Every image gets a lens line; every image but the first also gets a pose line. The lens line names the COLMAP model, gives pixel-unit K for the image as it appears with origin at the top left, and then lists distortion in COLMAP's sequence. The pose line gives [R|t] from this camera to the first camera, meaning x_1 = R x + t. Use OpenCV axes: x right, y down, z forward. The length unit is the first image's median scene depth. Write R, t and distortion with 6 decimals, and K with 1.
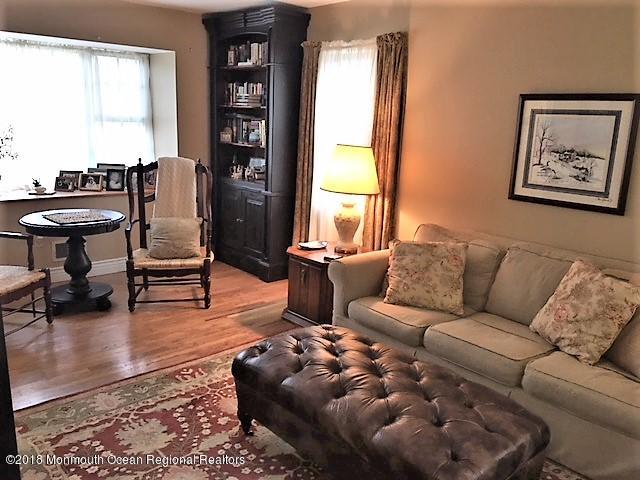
lens RADIAL K [[540.5, 0, 322.2], [0, 540.5, 238.8], [0, 0, 1]] dist [0.082450, -0.110646]
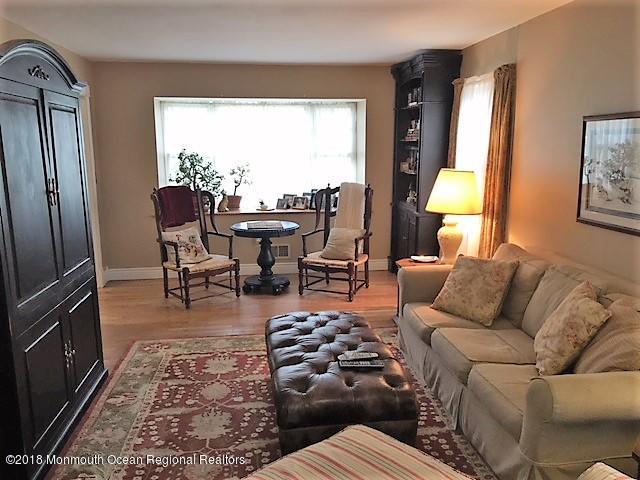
lens RADIAL K [[540.5, 0, 322.0], [0, 540.5, 239.3], [0, 0, 1]] dist [0.082450, -0.110646]
pose [[0.821740, 0.057199, -0.566984, 0.559397], [-0.091833, 0.995238, -0.032692, 0.034426], [0.562414, 0.078933, 0.823080, -0.065268]]
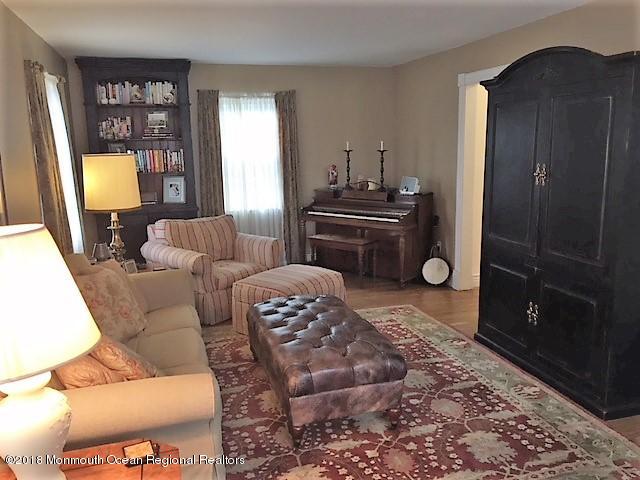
lens RADIAL K [[540.5, 0, 325.0], [0, 540.5, 239.1], [0, 0, 1]] dist [0.082450, -0.110646]
pose [[-0.904700, -0.090989, 0.416220, -0.347835], [0.087065, 0.916829, 0.389671, -0.349087], [-0.417058, 0.388774, -0.821534, 1.442171]]
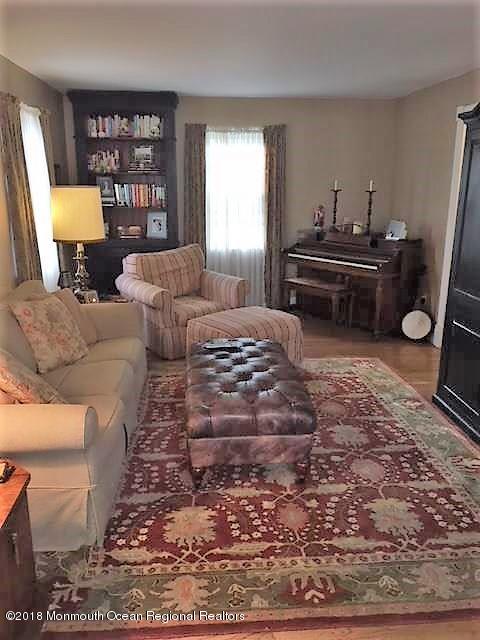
lens RADIAL K [[540.5, 0, 241.7], [0, 540.5, 321.3], [0, 0, 1]] dist [0.082450, -0.110646]
pose [[-0.792678, -0.188850, 0.579653, -0.477606], [0.107023, 0.892938, 0.437272, -0.318946], [-0.600173, 0.408652, -0.687601, 1.325287]]
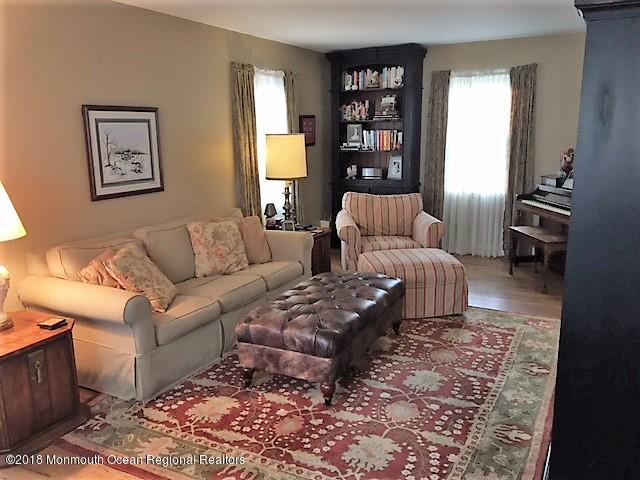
lens RADIAL K [[540.5, 0, 321.8], [0, 540.5, 241.6], [0, 0, 1]] dist [0.082450, -0.110646]
pose [[-0.349646, -0.220024, 0.910679, -0.869754], [0.216194, 0.926850, 0.306936, -0.248387], [-0.911596, 0.304203, -0.276502, 0.970071]]
